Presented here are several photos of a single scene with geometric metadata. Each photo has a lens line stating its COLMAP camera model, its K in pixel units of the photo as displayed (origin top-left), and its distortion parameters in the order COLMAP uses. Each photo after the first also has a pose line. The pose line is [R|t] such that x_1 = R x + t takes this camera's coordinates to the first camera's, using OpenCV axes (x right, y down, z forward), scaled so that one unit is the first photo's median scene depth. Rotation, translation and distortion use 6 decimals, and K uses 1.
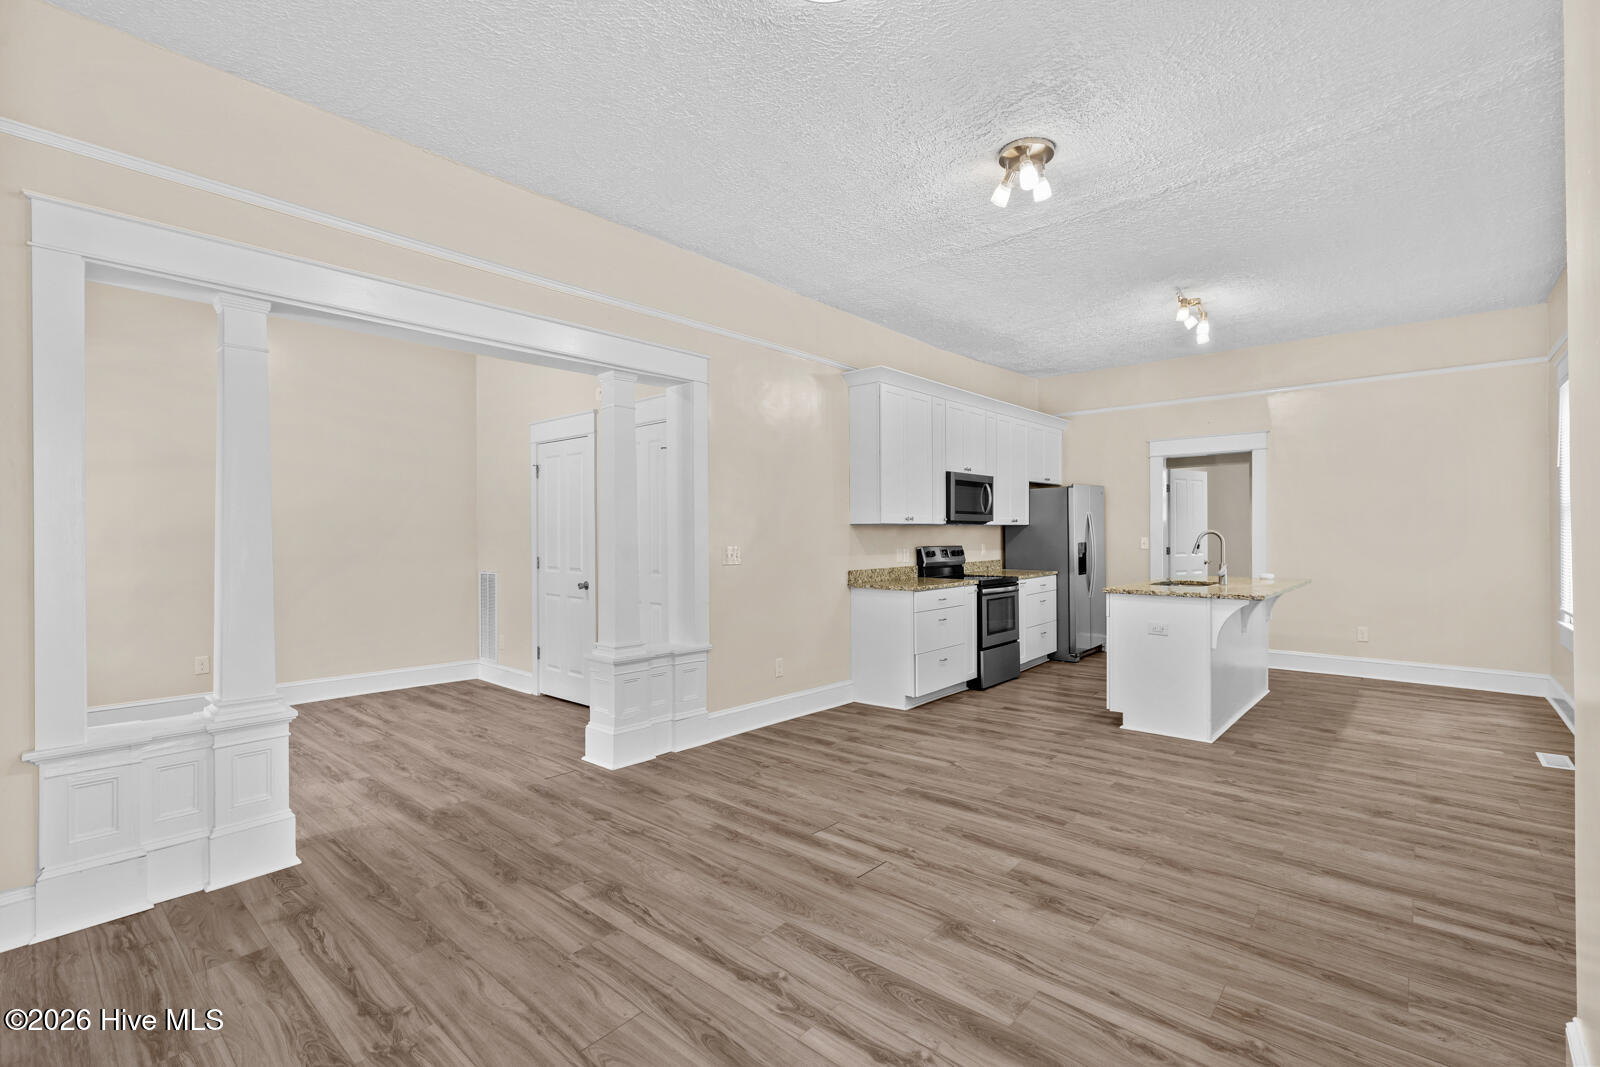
lens RADIAL K [[737.2, 0, 800.7], [0, 737.2, 534.5], [0, 0, 1]] dist [-0.001669, -0.000181]
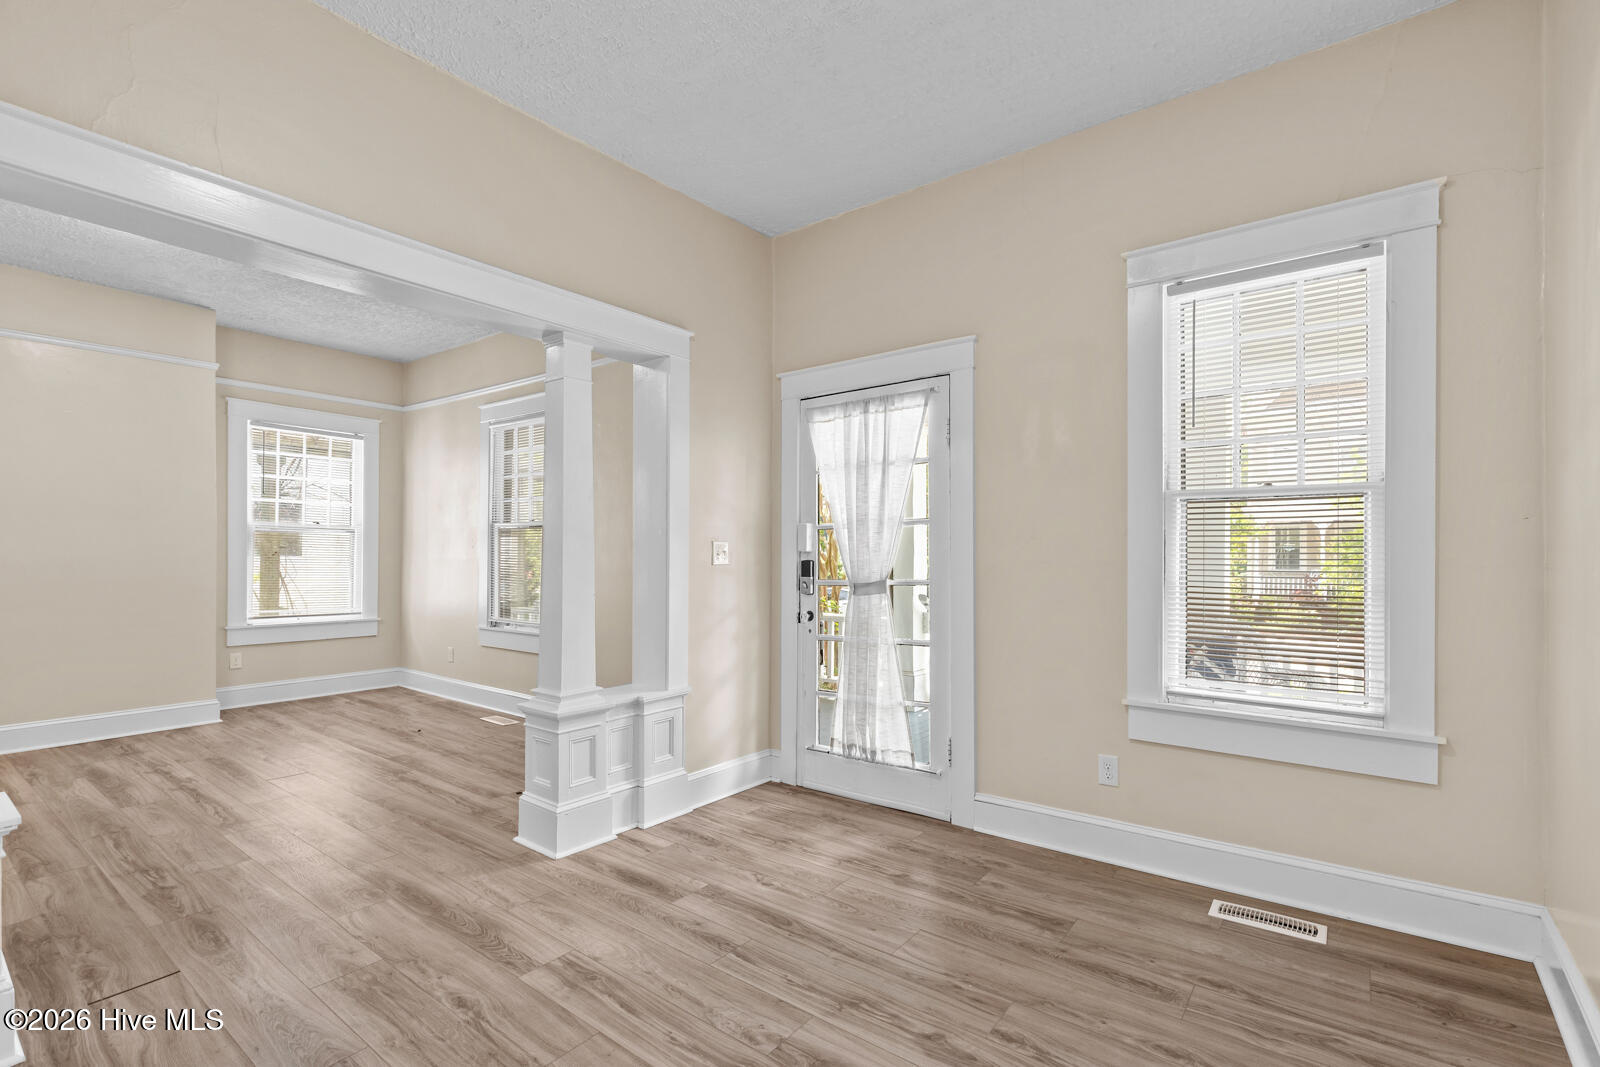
lens RADIAL K [[737.2, 0, 799.5], [0, 737.2, 543.0], [0, 0, 1]] dist [-0.001669, -0.000181]
pose [[-0.997219, 0.000586, -0.074518, -1.035095], [0.001442, 0.999934, -0.011428, 0.031966], [0.074507, -0.011503, -0.997154, 2.143976]]
